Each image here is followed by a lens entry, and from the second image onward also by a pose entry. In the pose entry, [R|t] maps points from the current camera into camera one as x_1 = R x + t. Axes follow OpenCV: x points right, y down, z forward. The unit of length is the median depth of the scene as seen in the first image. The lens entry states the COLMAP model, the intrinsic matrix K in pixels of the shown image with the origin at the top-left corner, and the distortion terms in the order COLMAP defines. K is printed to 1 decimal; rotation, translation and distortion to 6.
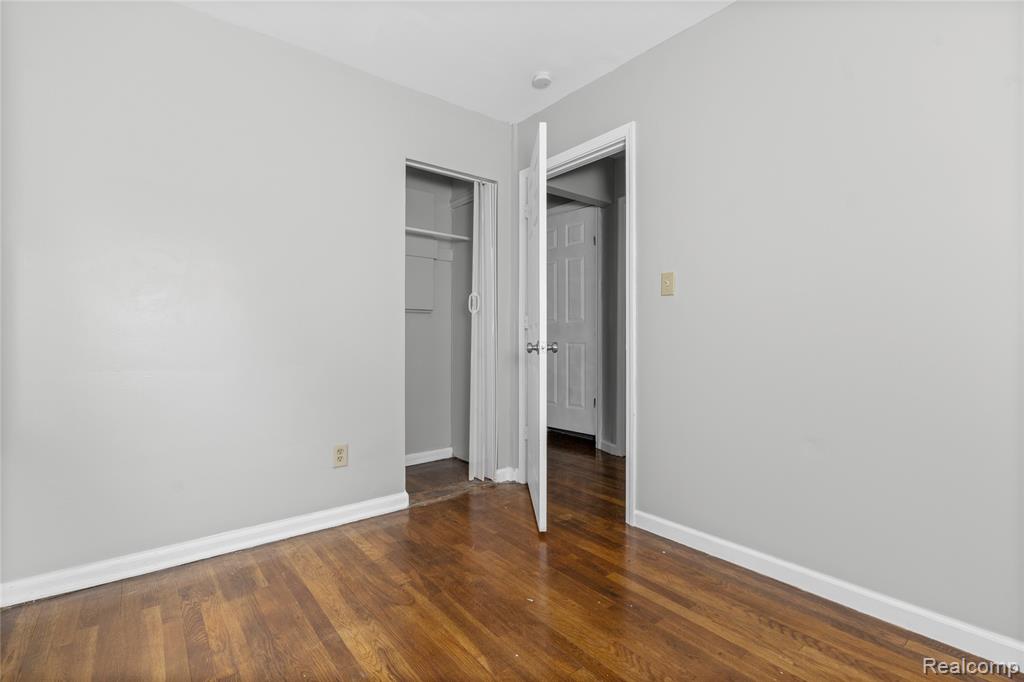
lens RADIAL K [[465.8, 0, 515.4], [0, 465.8, 339.5], [0, 0, 1]] dist [-0.001498, -0.001616]
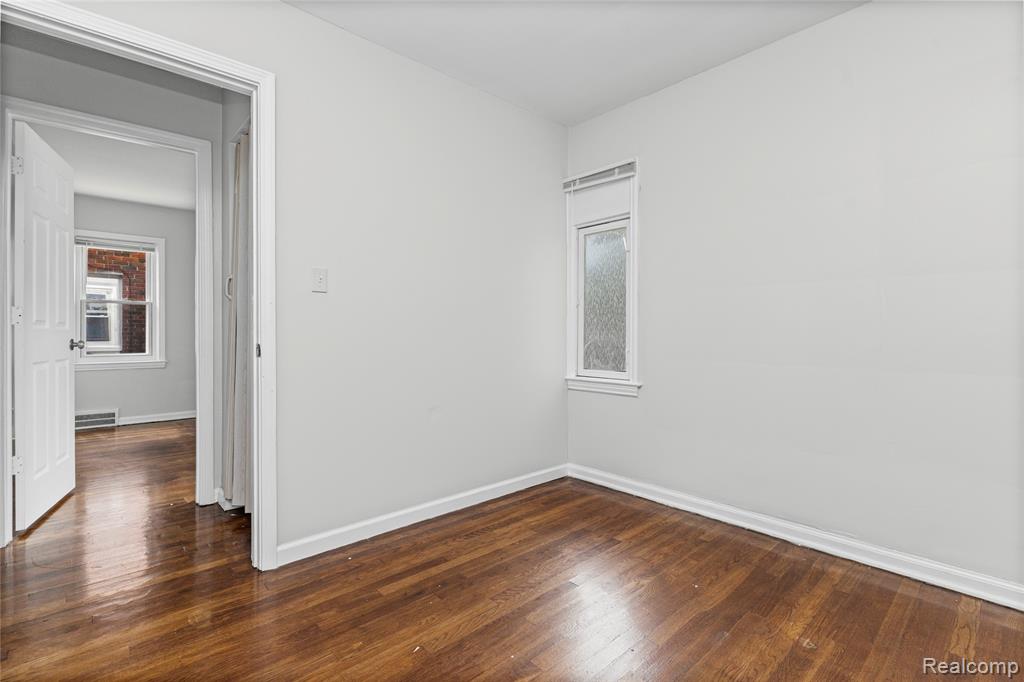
lens RADIAL K [[465.8, 0, 507.3], [0, 465.8, 337.7], [0, 0, 1]] dist [-0.001498, -0.001616]
pose [[-0.060419, -0.002587, 0.998170, -0.776750], [0.010497, 0.999940, 0.003227, -0.007306], [-0.998118, 0.010673, -0.060388, 0.831991]]
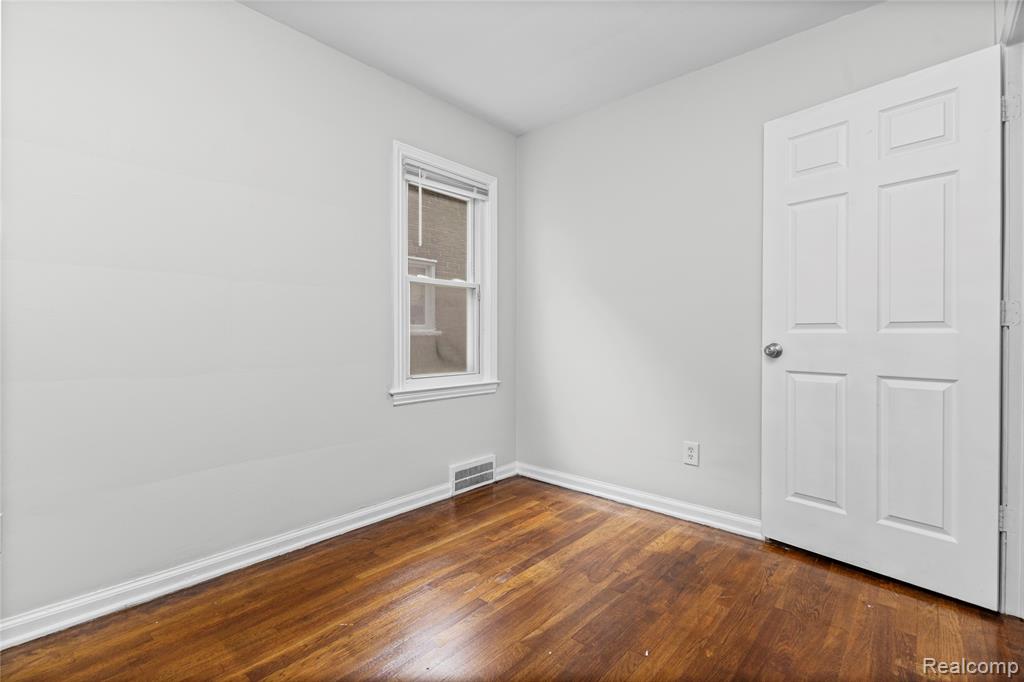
lens RADIAL K [[465.8, 0, 511.8], [0, 465.8, 335.7], [0, 0, 1]] dist [-0.001498, -0.001616]
pose [[0.169840, 0.002355, -0.985469, 0.774436], [-0.015847, 0.999874, -0.000341, -0.009152], [0.985344, 0.015674, 0.169856, 0.576136]]
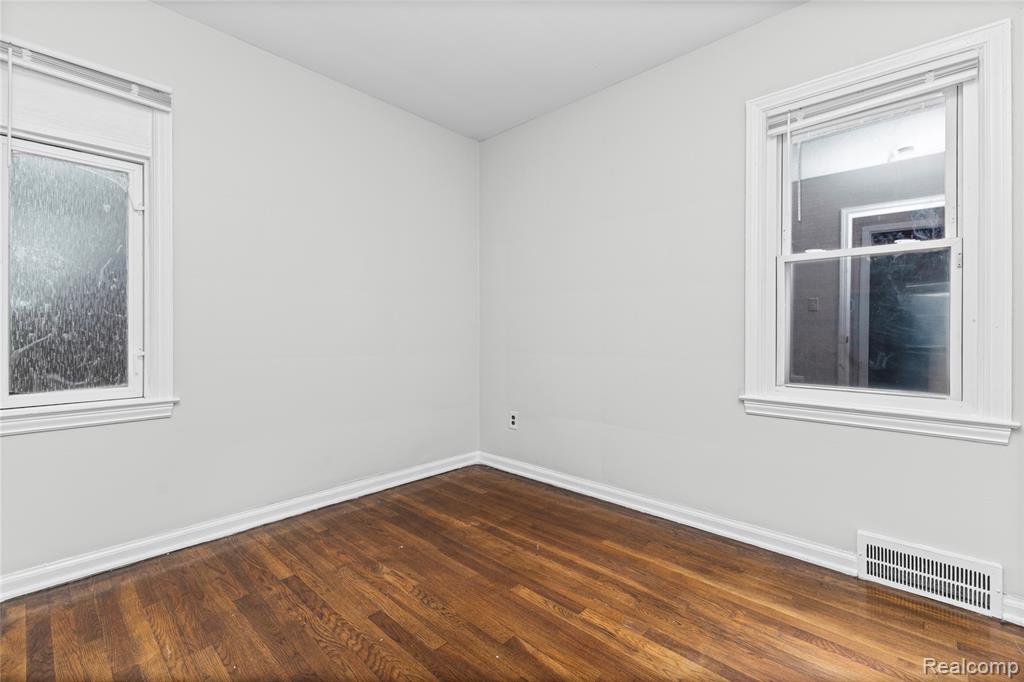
lens RADIAL K [[444.6, 0, 517.2], [0, 444.6, 332.2], [0, 0, 1]] dist [0.013359, -0.002589]
pose [[-0.989202, 0.004875, -0.146480, 0.077226], [0.002048, 0.999809, 0.019446, -0.026214], [0.146547, 0.018936, -0.989022, 1.519561]]
